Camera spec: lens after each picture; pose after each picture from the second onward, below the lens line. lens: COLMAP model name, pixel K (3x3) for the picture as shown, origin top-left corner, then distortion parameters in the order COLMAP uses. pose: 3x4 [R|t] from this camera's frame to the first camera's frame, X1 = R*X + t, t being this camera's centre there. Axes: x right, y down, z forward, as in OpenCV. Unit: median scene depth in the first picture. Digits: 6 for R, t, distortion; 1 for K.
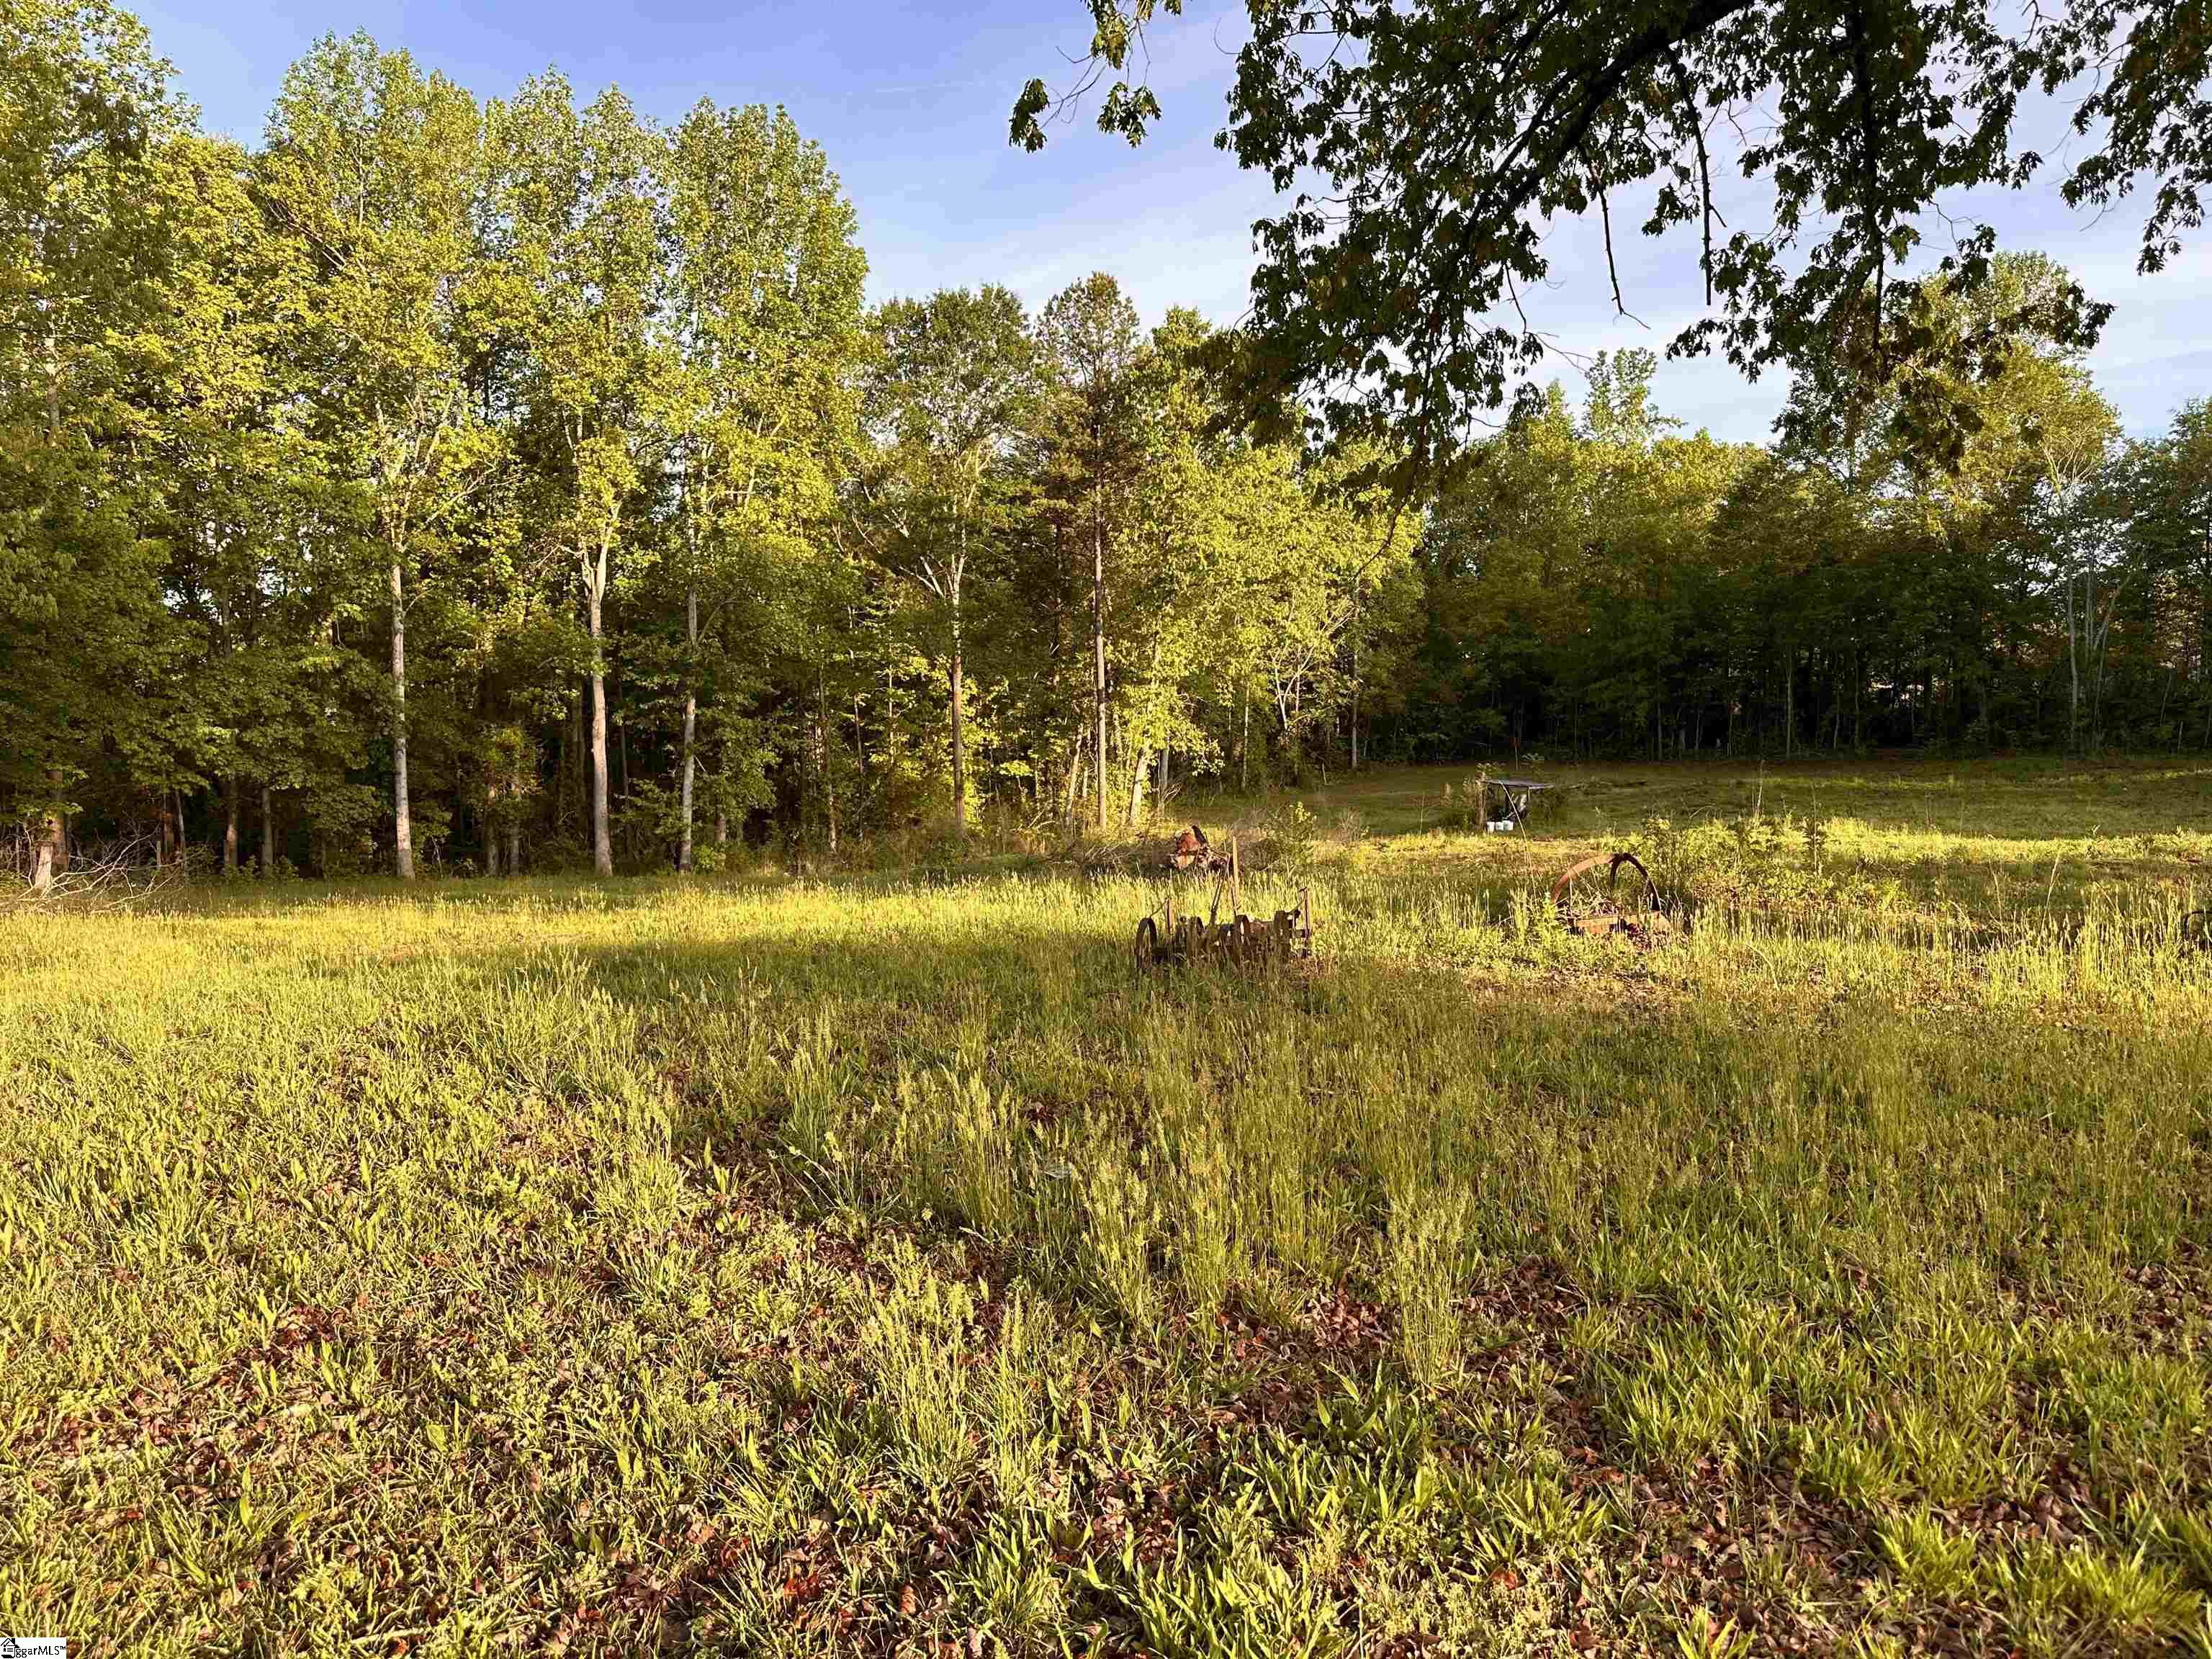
lens RADIAL K [[1556.0, 0, 1106.0], [0, 1556.0, 829.5], [0, 0, 1]] dist [0.092983, -0.102871]
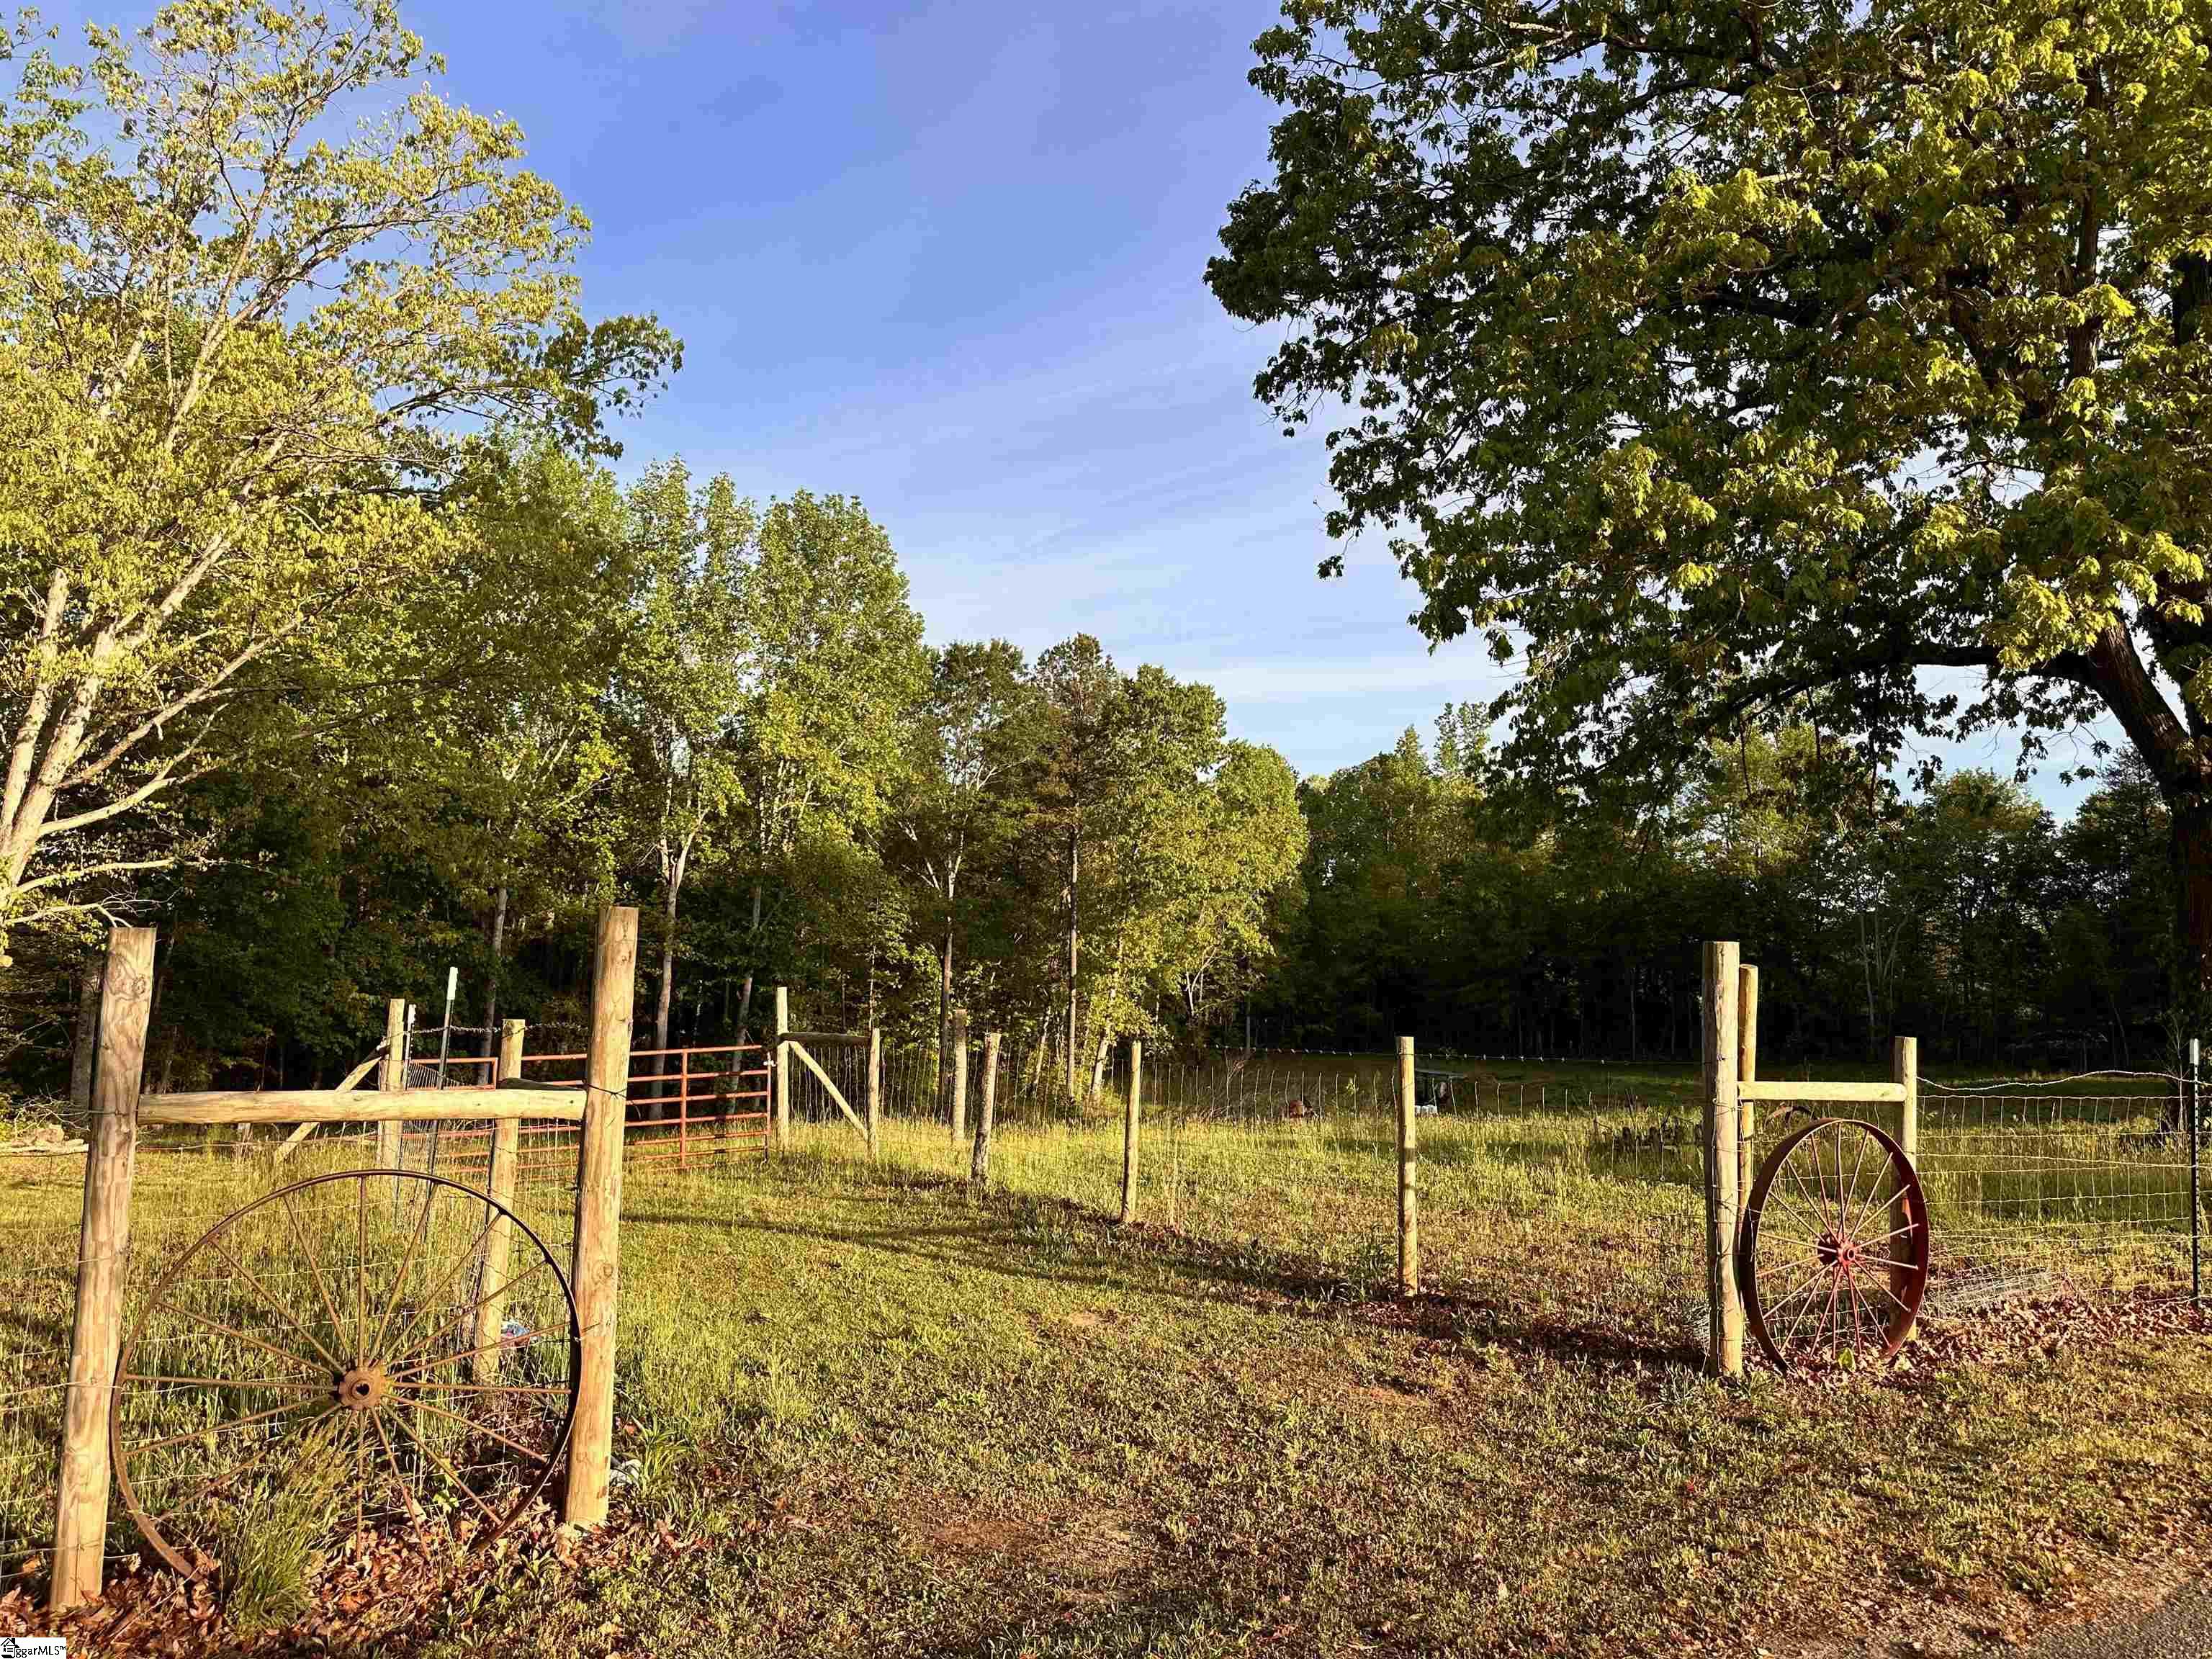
lens RADIAL K [[1530.3, 0, 1082.4], [0, 1530.3, 830.9], [0, 0, 1]] dist [0.095347, -0.146650]
pose [[0.993608, 0.042729, 0.104483, -0.120328], [-0.023100, 0.982968, -0.182318, 0.009529], [-0.110494, 0.178739, 0.977672, -0.122692]]
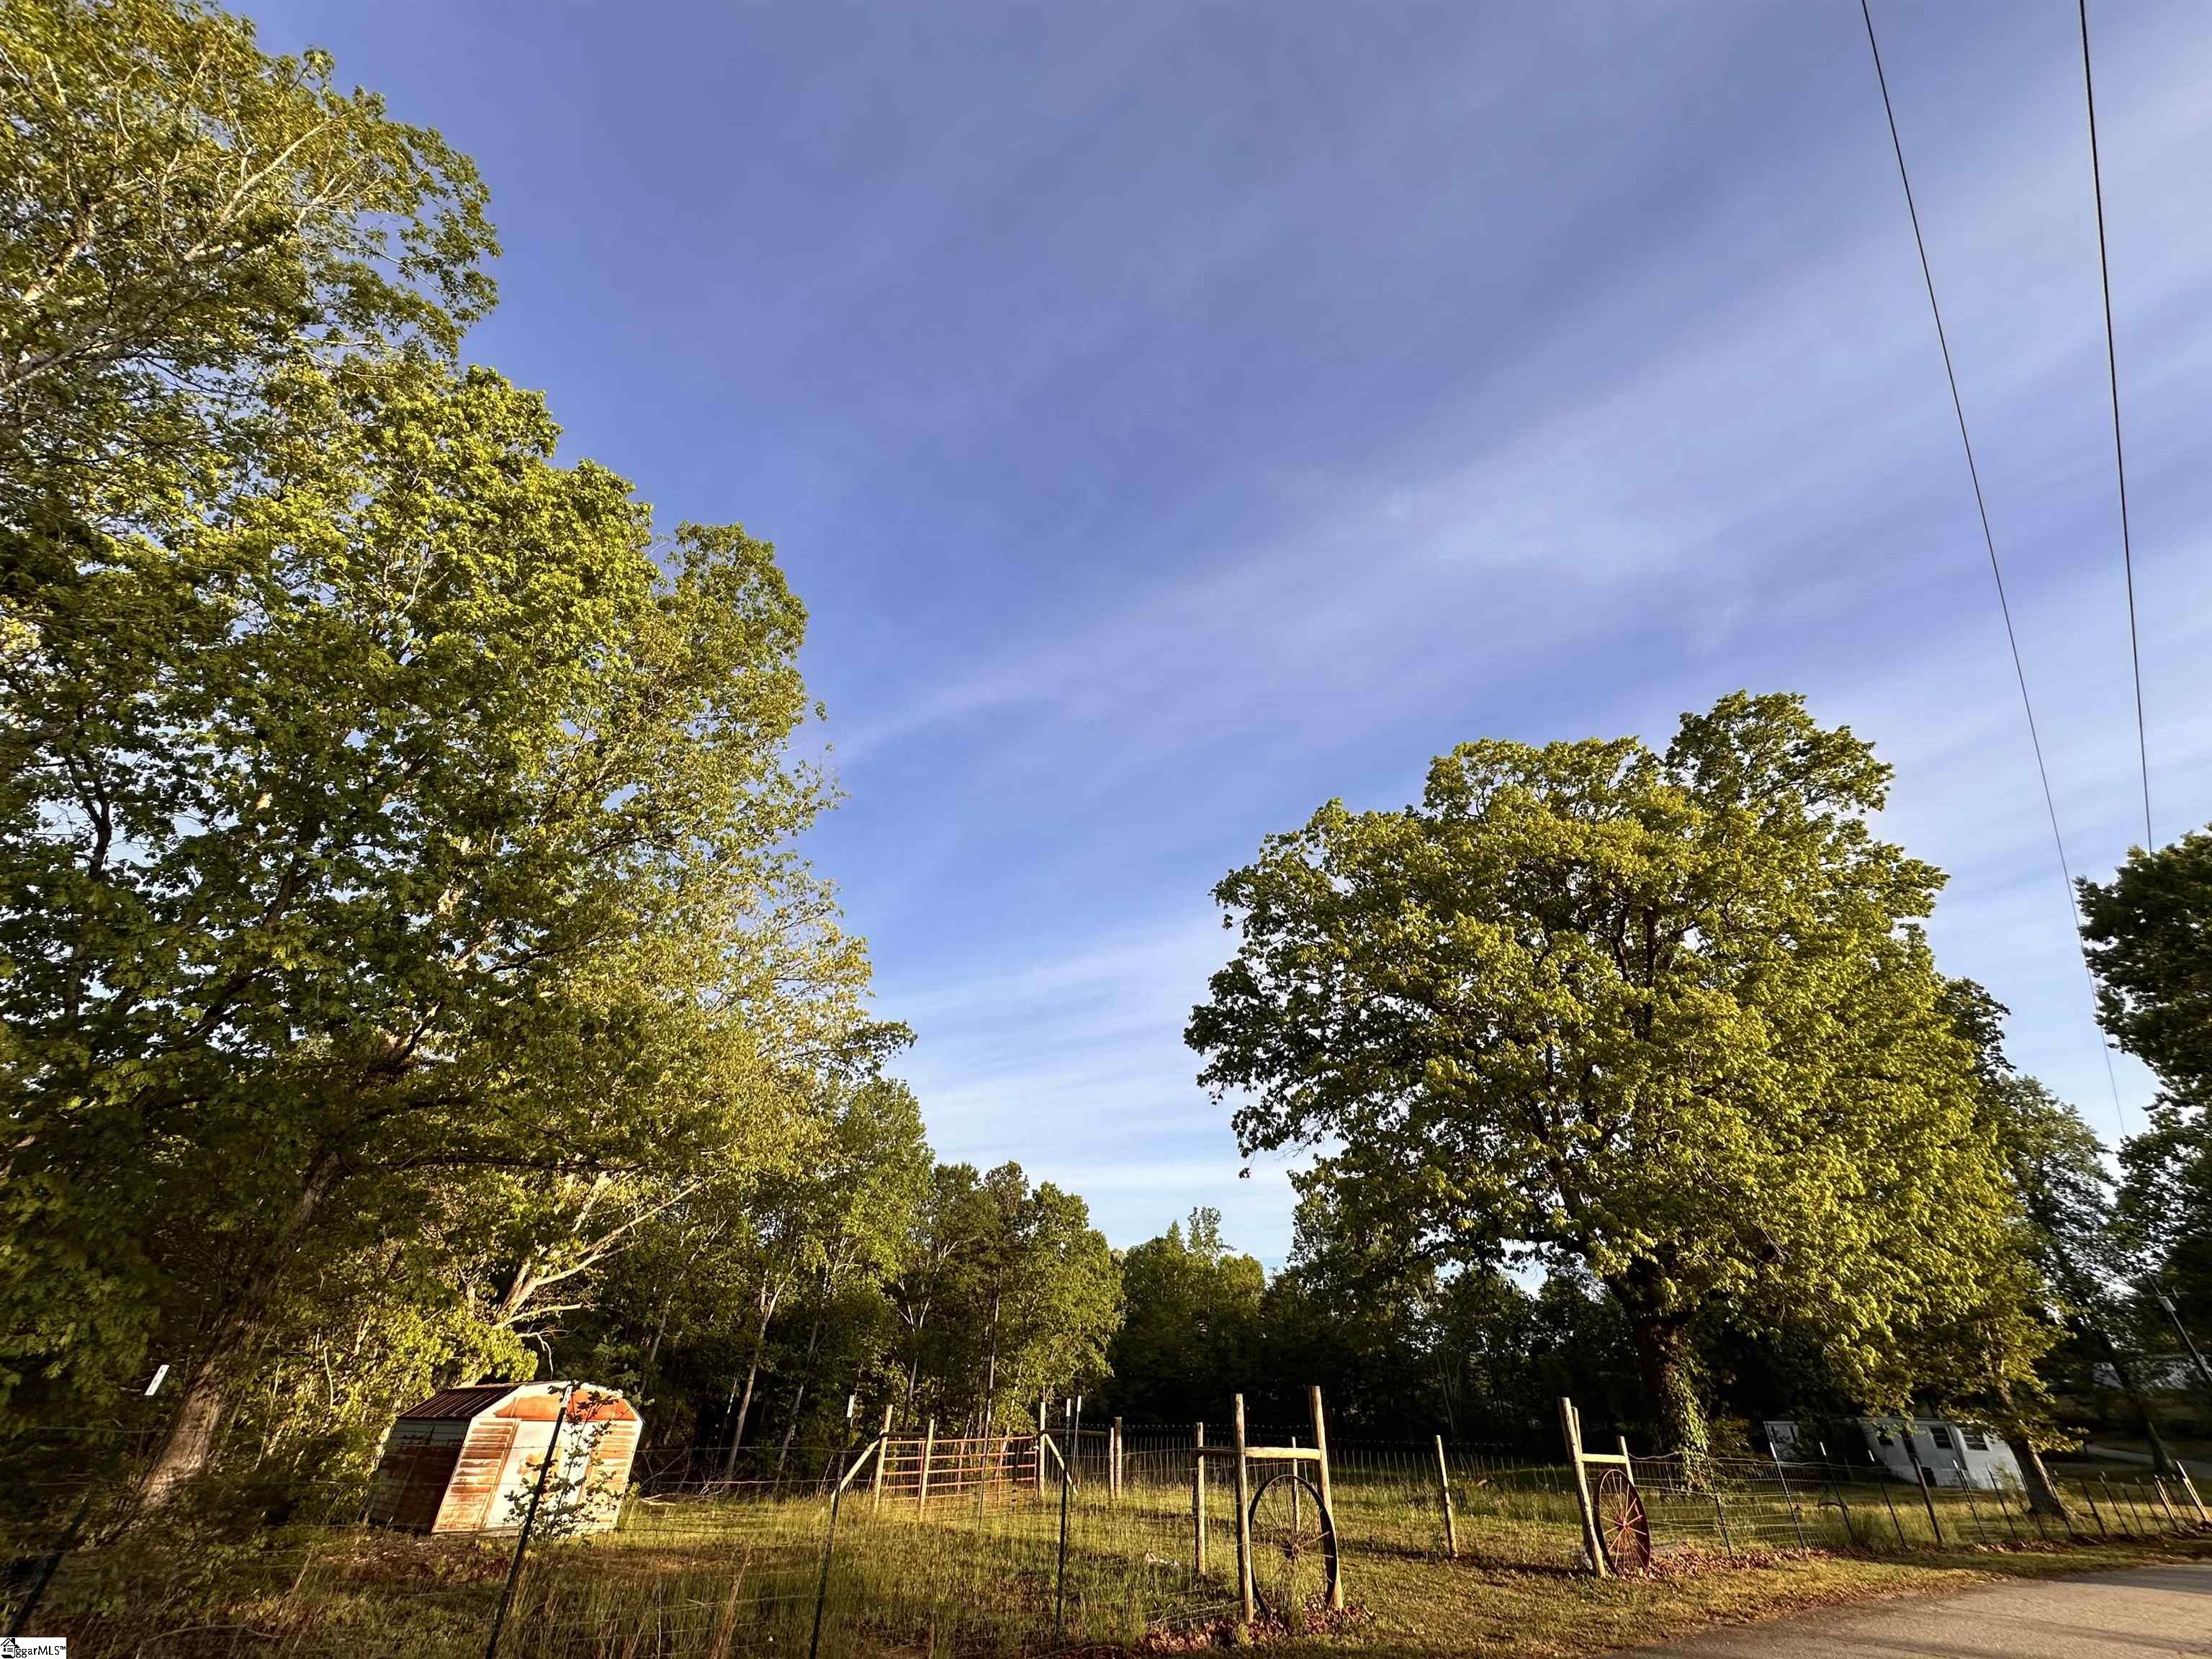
lens RADIAL K [[867.3, 0, 1096.9], [0, 867.3, 835.5], [0, 0, 1]] dist [0.000023, 0.000082]
pose [[0.962260, 0.184760, 0.199797, -0.209824], [-0.024698, 0.790459, -0.612017, 0.016410], [-0.271008, 0.583985, 0.765190, -0.196530]]
